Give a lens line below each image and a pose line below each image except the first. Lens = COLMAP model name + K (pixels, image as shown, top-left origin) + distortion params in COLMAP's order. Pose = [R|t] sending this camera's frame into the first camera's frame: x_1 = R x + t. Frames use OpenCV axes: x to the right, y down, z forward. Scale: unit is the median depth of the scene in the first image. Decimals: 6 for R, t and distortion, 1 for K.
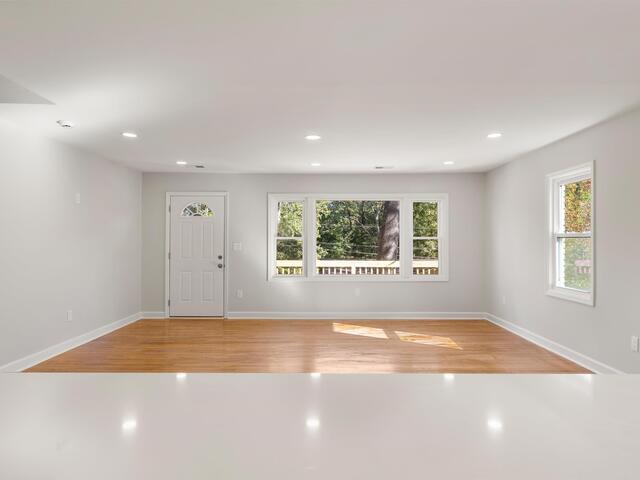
lens RADIAL K [[419.0, 0, 320.0], [0, 419.0, 240.0], [0, 0, 1]] dist [0.005699, 0.000739]
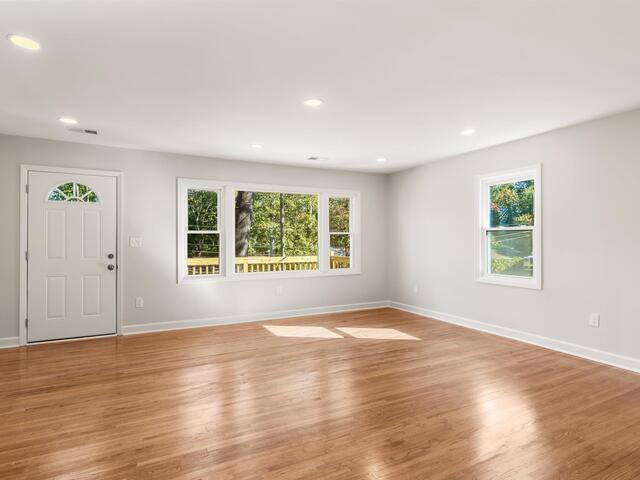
lens RADIAL K [[361.8, 0, 320.2], [0, 361.8, 241.0], [0, 0, 1]] dist [0.002541, 0.000195]
pose [[0.885093, -0.003042, 0.465405, -0.208408], [0.001277, 0.999991, 0.004108, 0.011024], [-0.465413, -0.003041, 0.885088, 0.237324]]
